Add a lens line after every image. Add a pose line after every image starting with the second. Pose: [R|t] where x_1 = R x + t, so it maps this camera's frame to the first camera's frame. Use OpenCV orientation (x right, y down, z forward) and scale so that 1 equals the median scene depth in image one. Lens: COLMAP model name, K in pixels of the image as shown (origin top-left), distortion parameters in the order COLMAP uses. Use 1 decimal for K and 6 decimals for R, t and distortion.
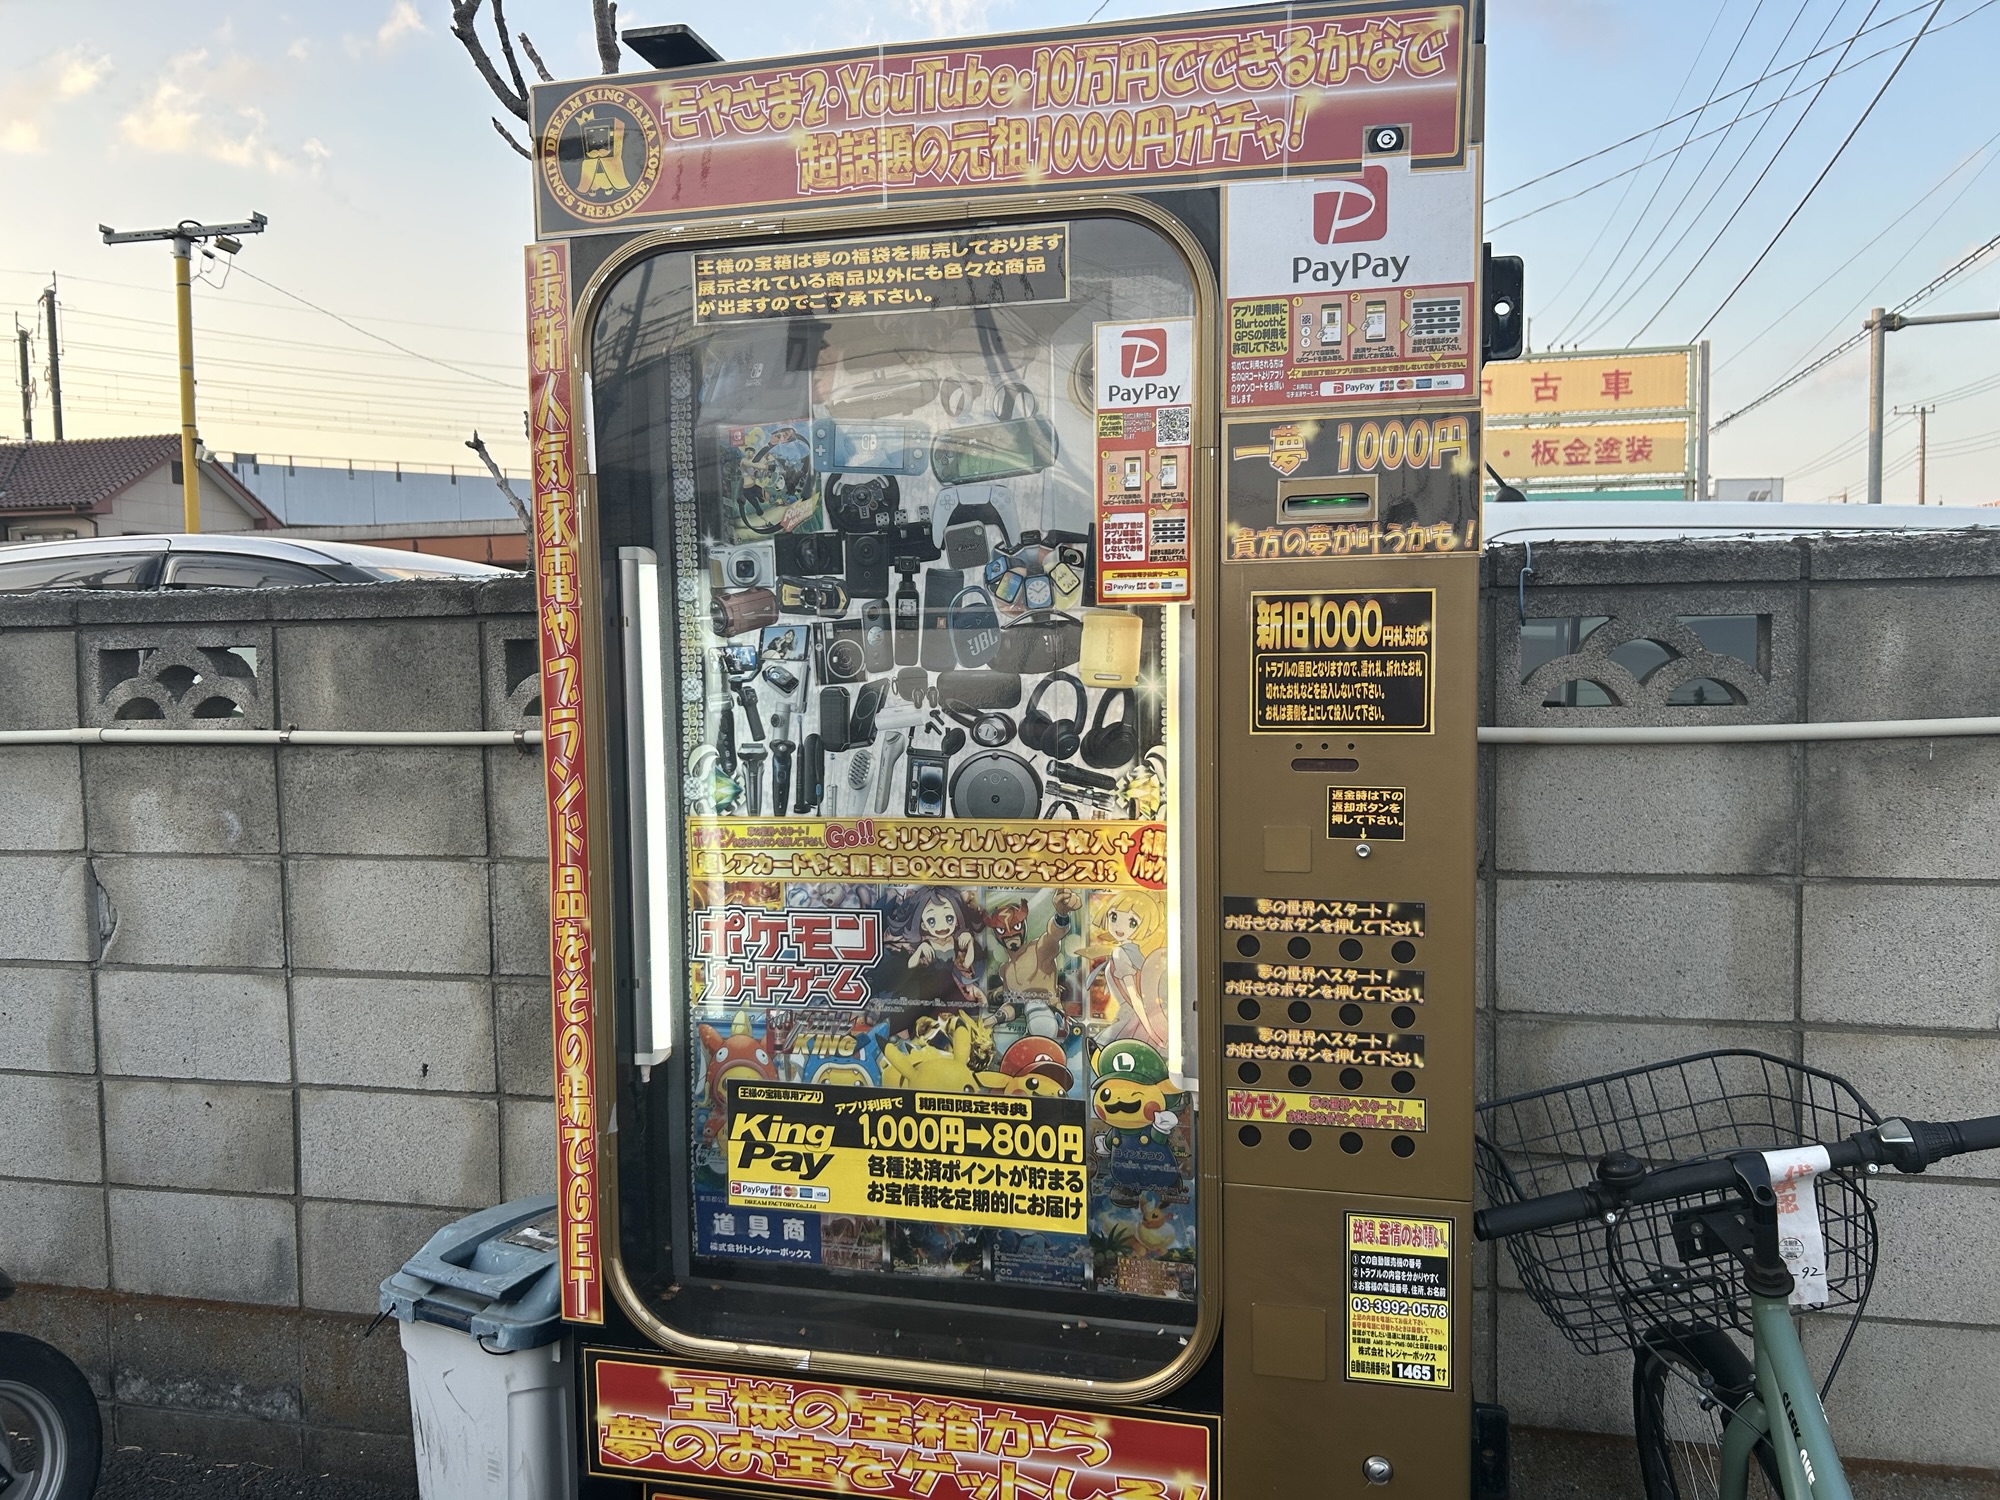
lens RADIAL K [[1508.5, 0, 978.7], [0, 1508.5, 769.4], [0, 0, 1]] dist [0.023775, -0.049118]
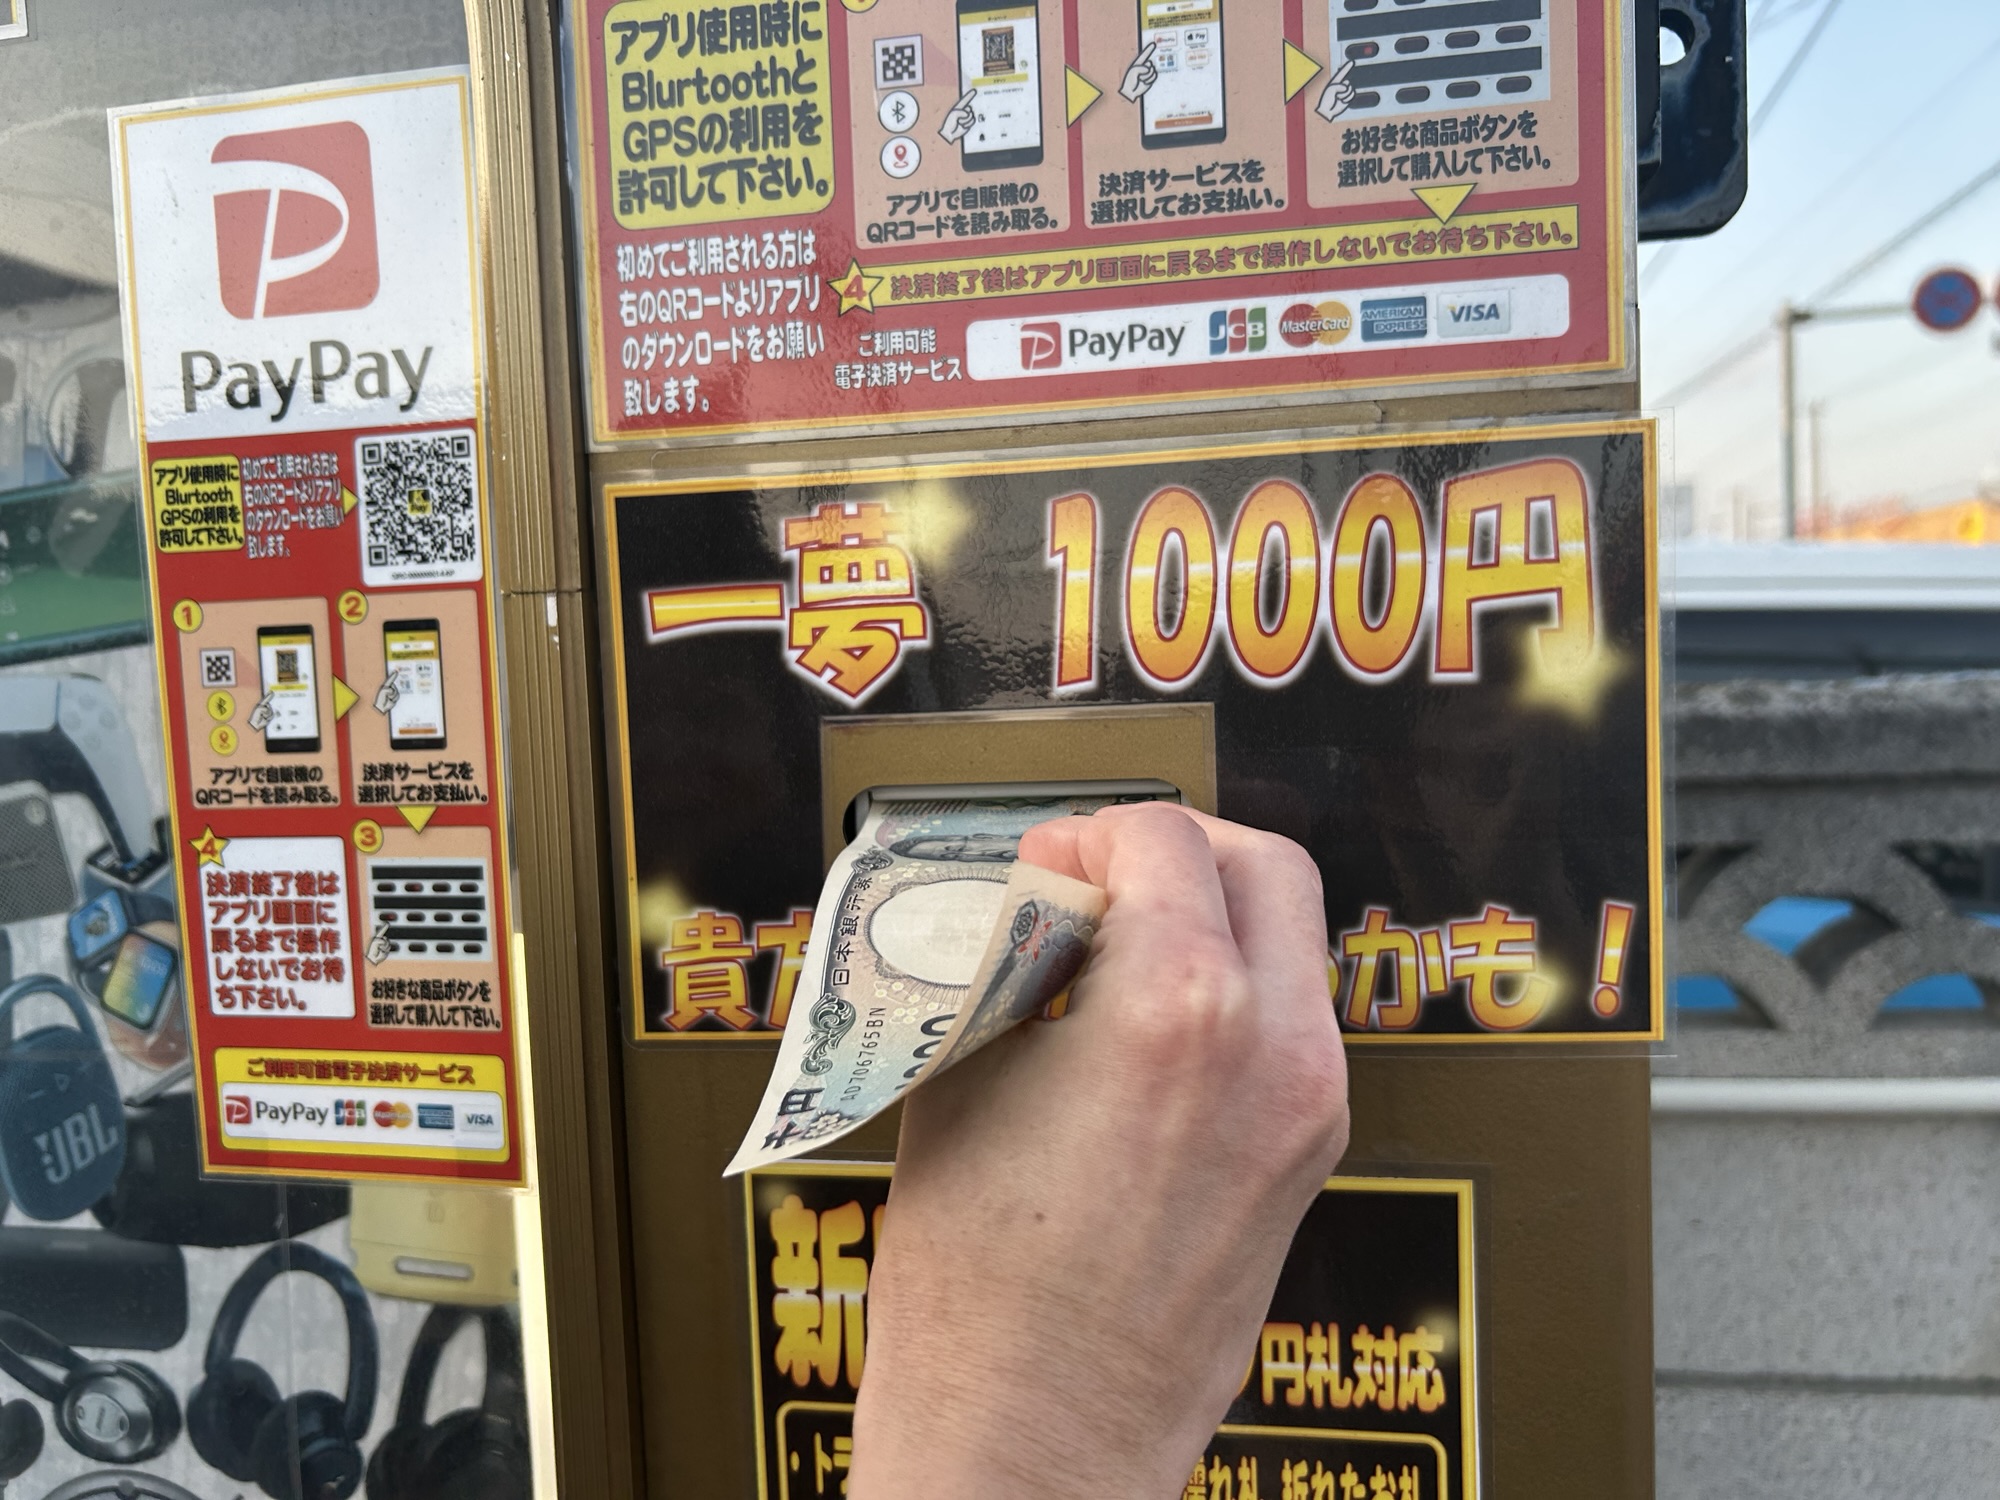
lens RADIAL K [[1508.5, 0, 1015.2], [0, 1508.5, 739.9], [0, 0, 1]] dist [0.023775, -0.049118]
pose [[0.996477, -0.030305, 0.078205, 0.209699], [0.032207, 0.999212, -0.023179, -0.181190], [-0.077441, 0.025616, 0.996668, 0.750473]]
